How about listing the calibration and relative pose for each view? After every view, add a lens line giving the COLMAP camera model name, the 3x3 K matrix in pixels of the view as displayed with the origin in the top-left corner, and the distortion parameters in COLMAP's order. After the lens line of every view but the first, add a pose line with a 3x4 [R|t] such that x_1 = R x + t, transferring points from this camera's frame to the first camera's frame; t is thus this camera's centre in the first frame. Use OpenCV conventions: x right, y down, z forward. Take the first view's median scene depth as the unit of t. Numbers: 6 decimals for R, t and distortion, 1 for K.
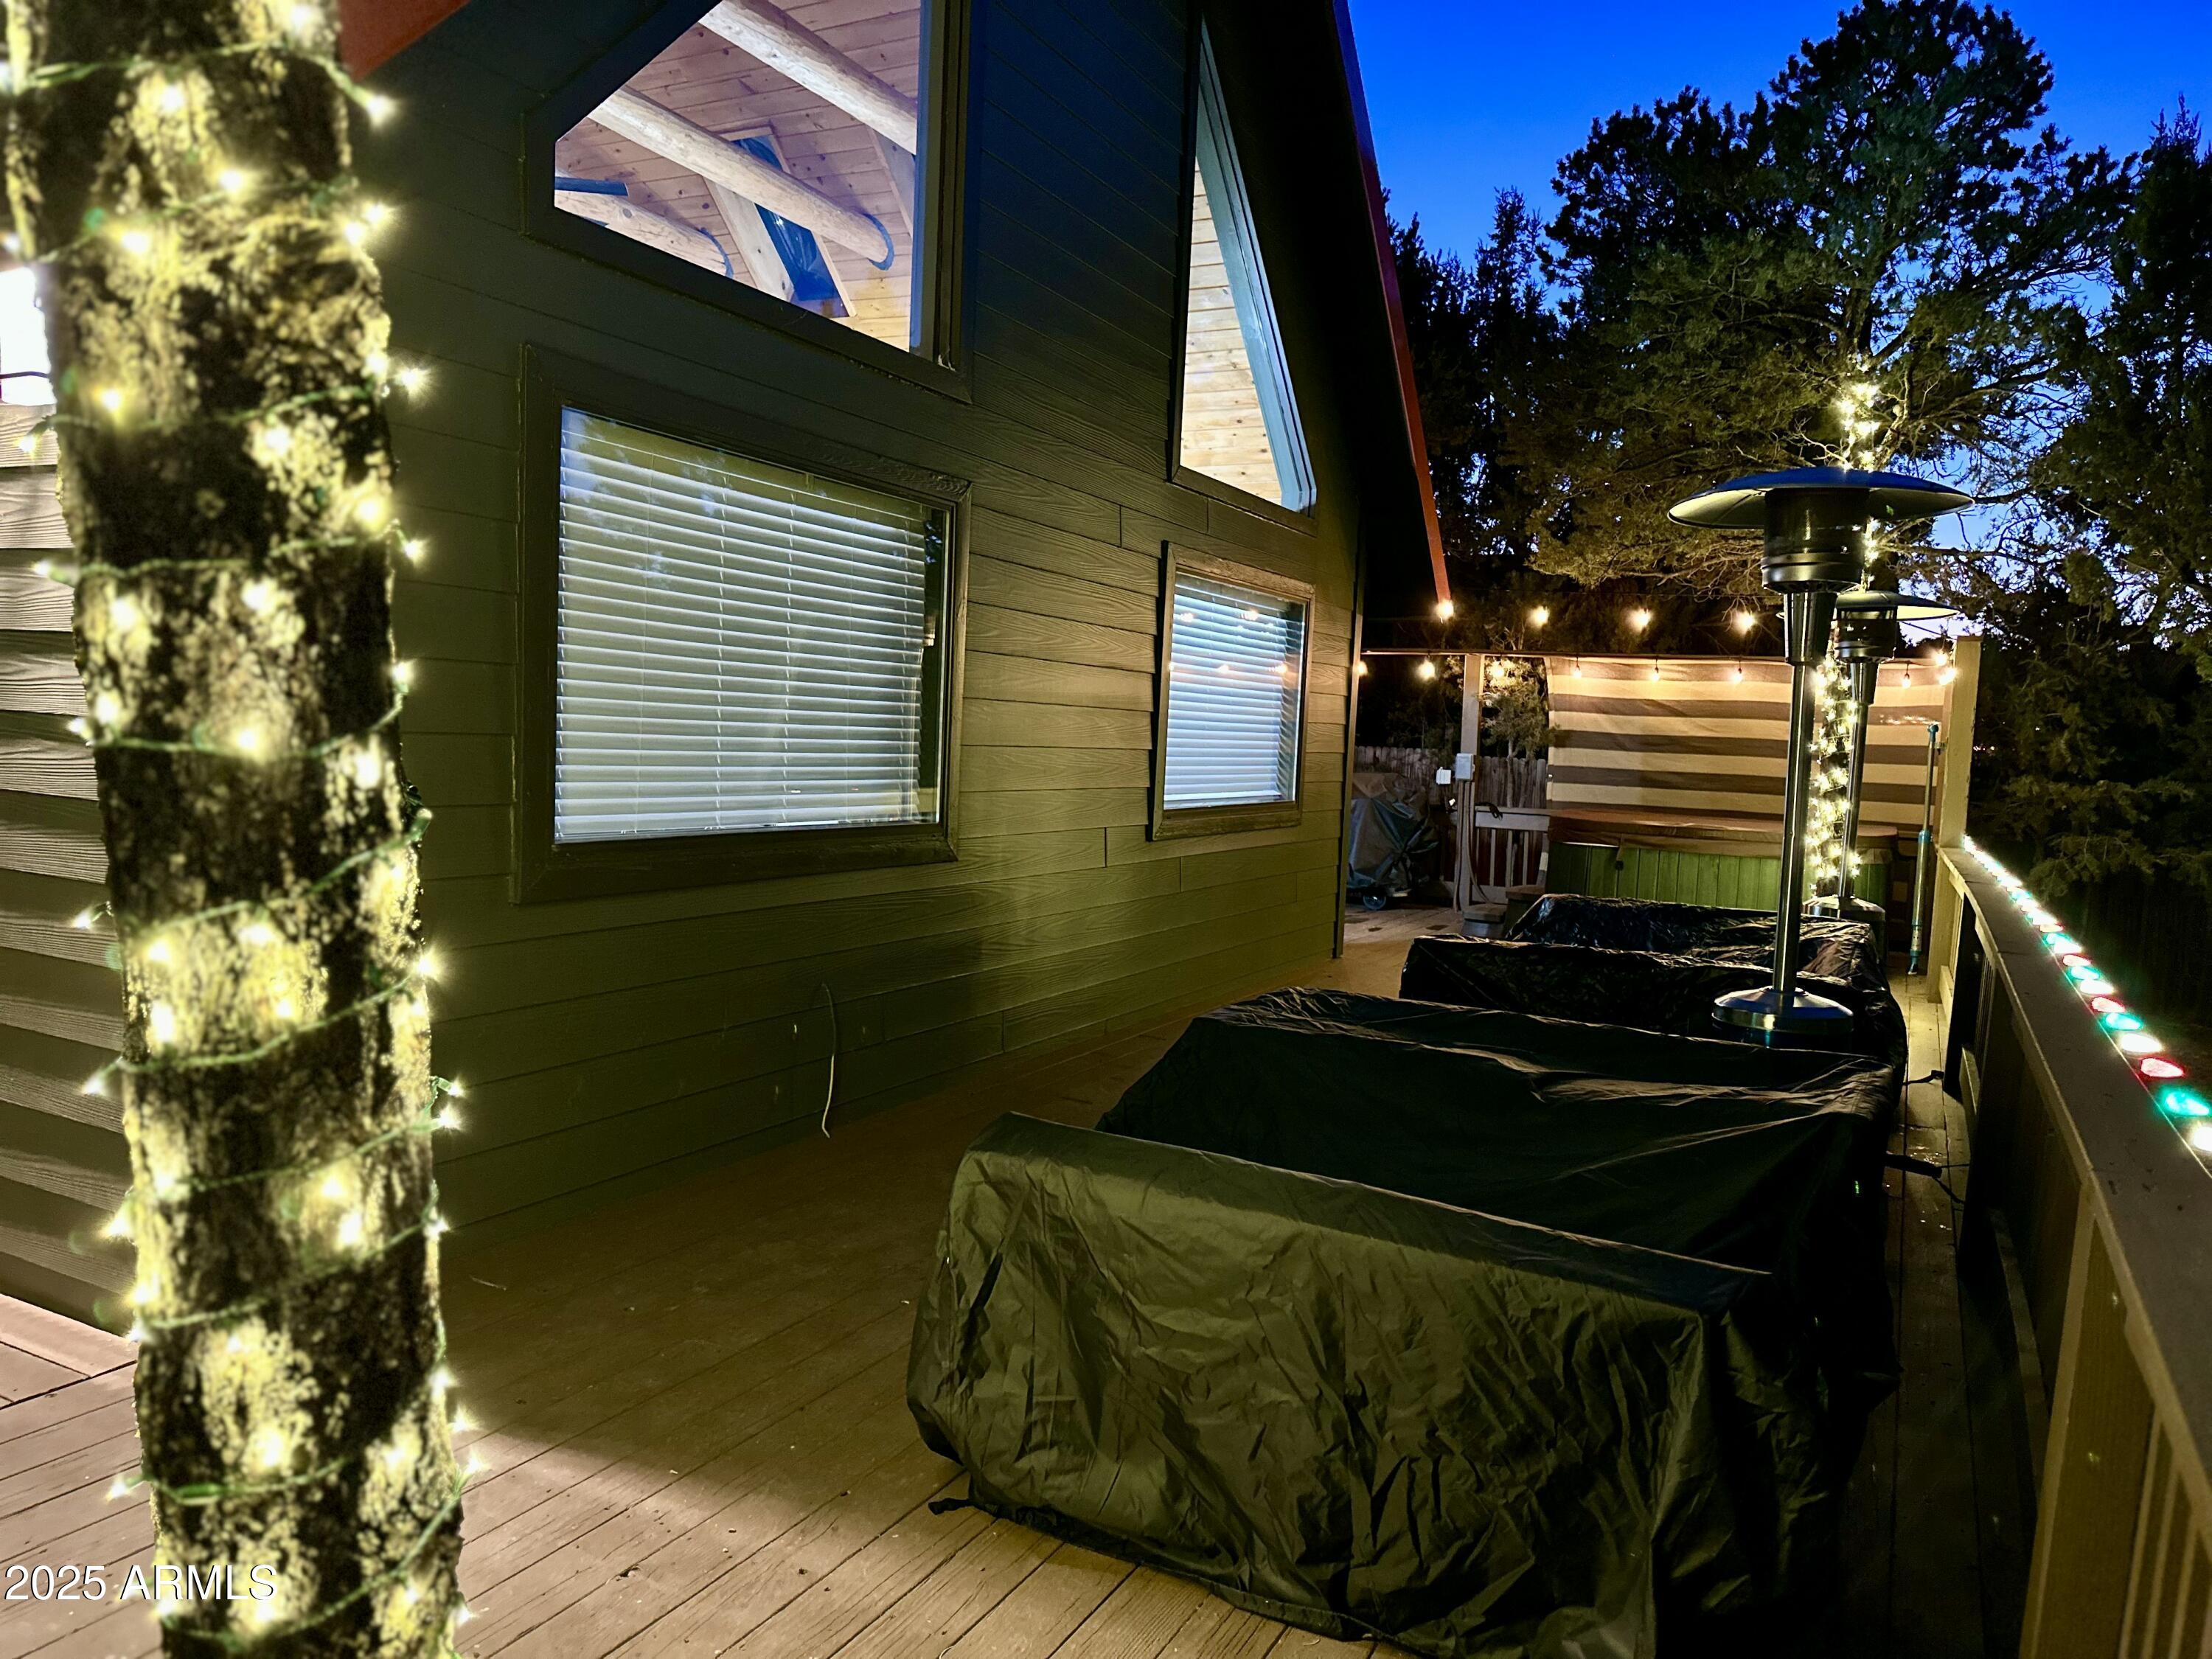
lens RADIAL K [[1556.9, 0, 1107.9], [0, 1556.9, 837.1], [0, 0, 1]] dist [0.057410, -0.065566]
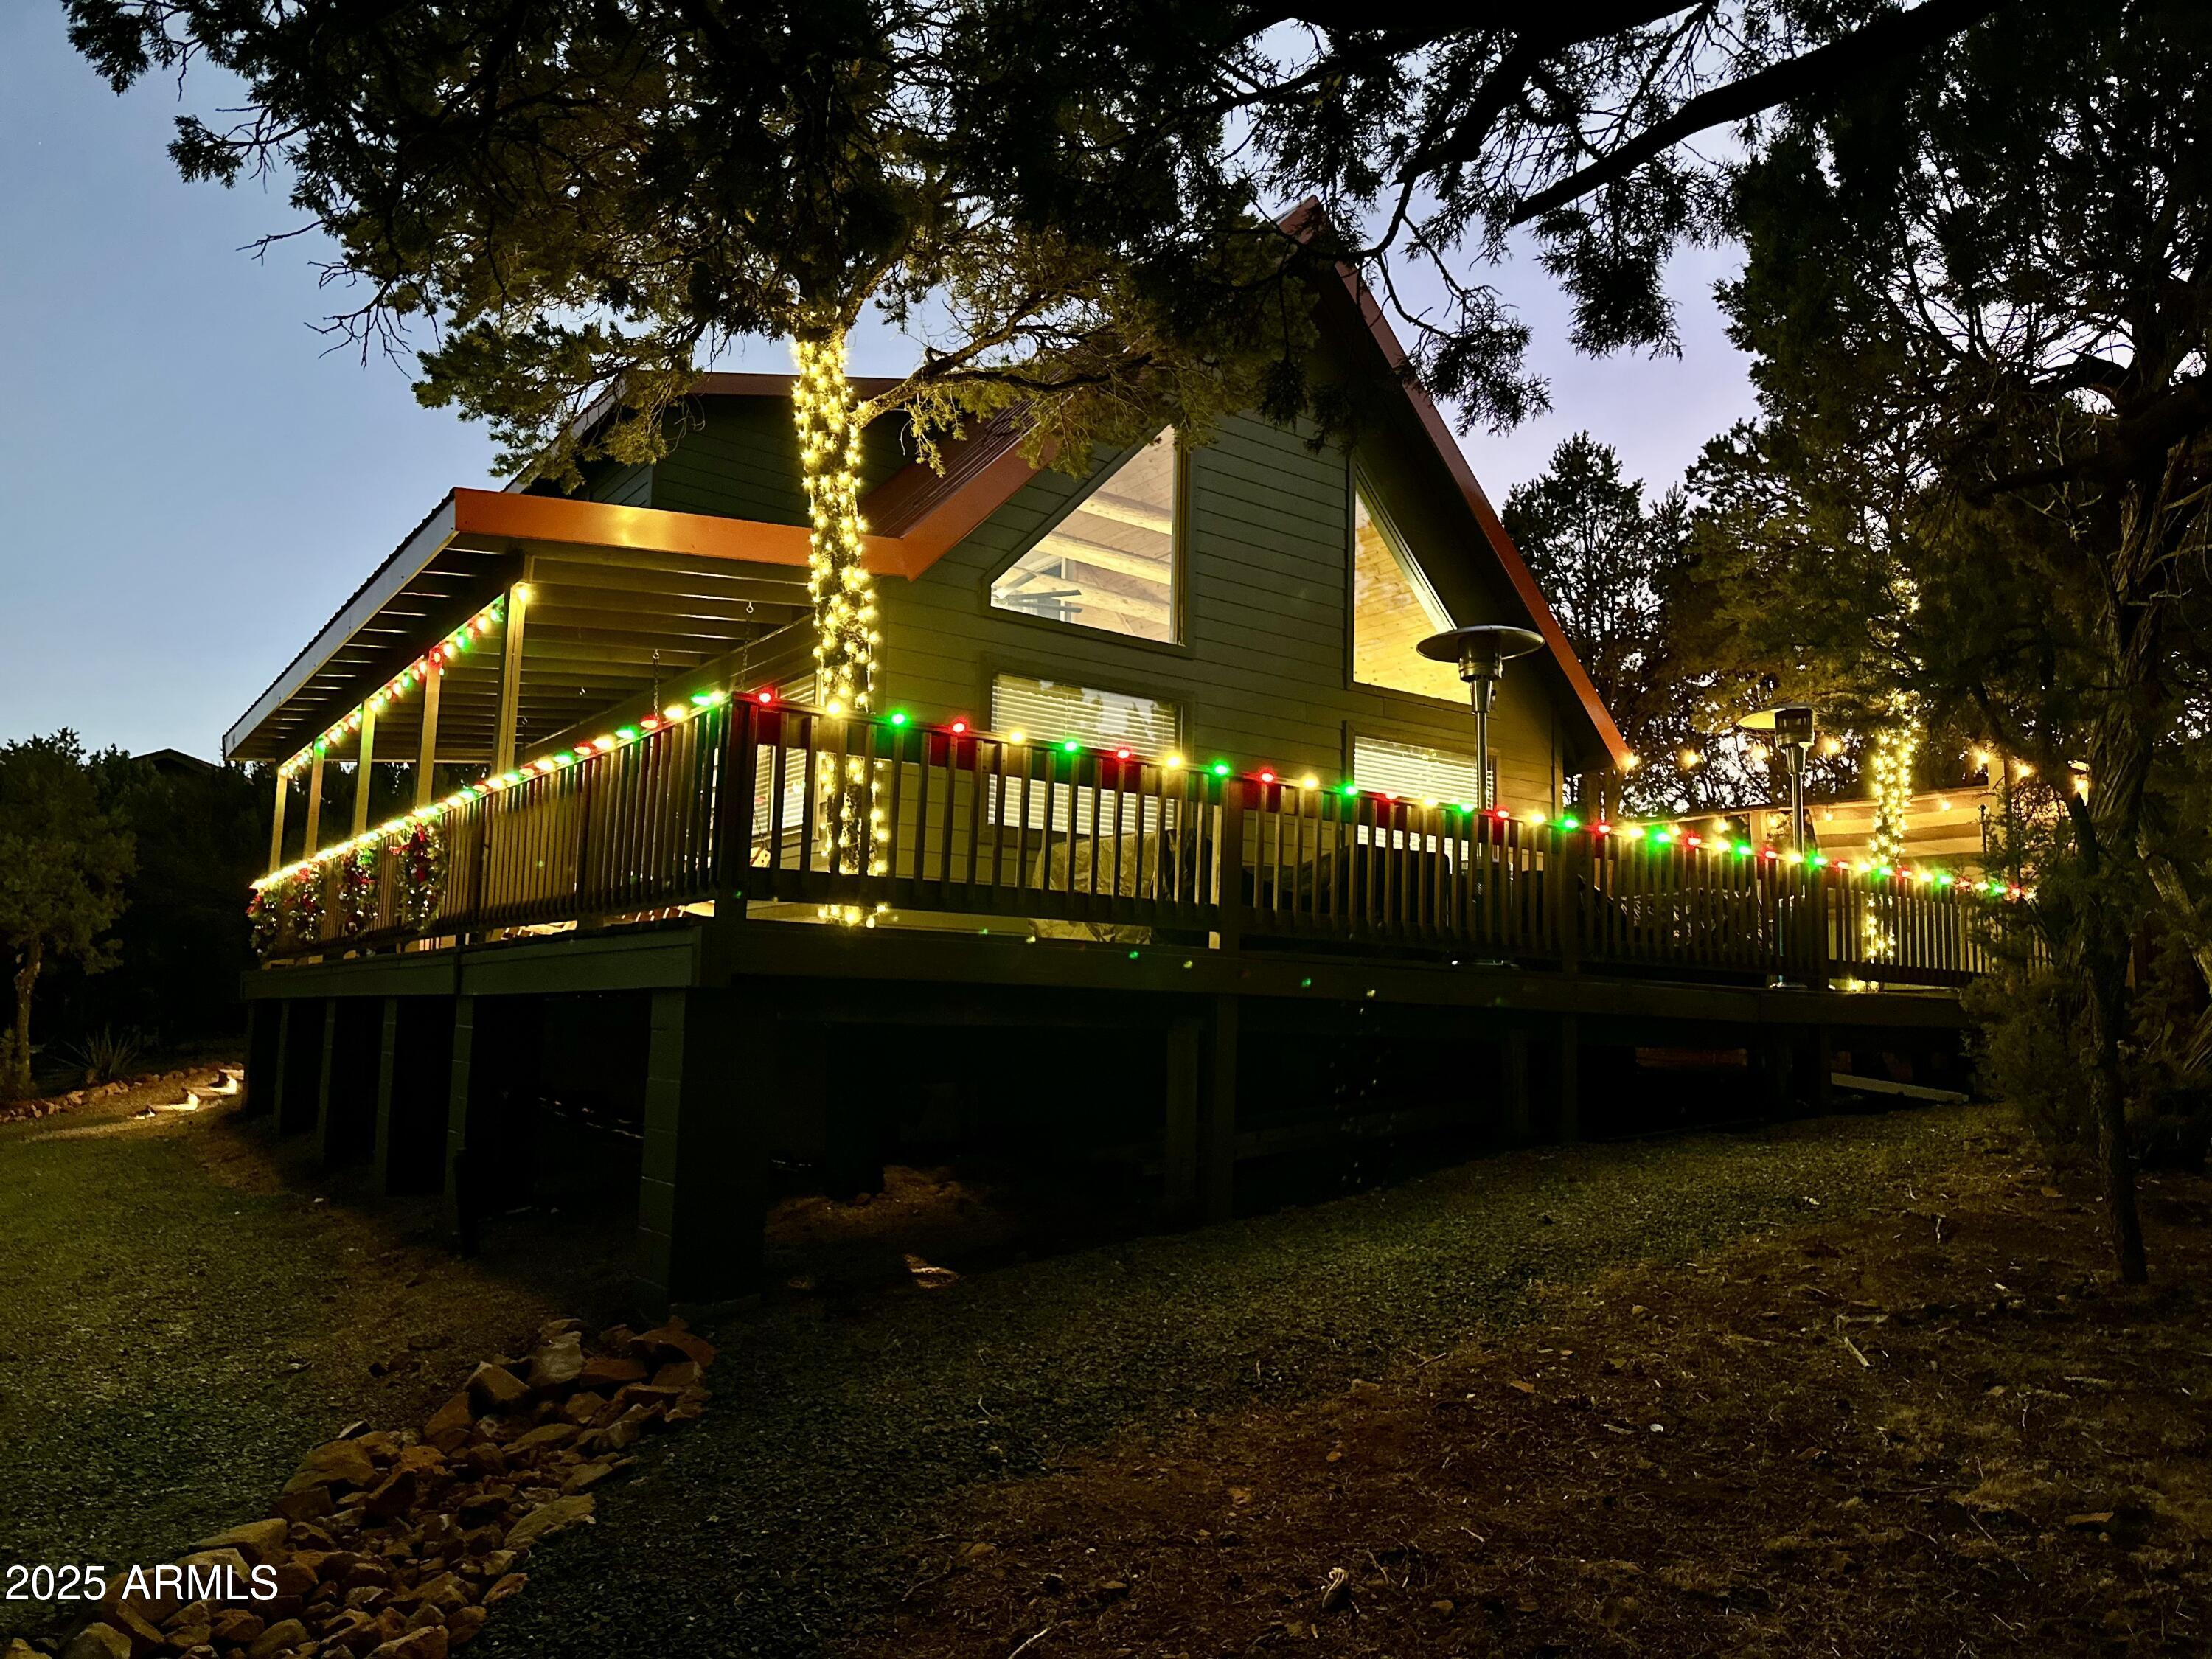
lens RADIAL K [[1556.9, 0, 1104.5], [0, 1556.9, 829.9], [0, 0, 1]] dist [0.057410, -0.065566]
pose [[0.894577, -0.084069, -0.438935, 0.793004], [-0.011904, 0.977317, -0.211446, 0.457599], [0.446755, 0.194380, 0.873285, -0.998727]]
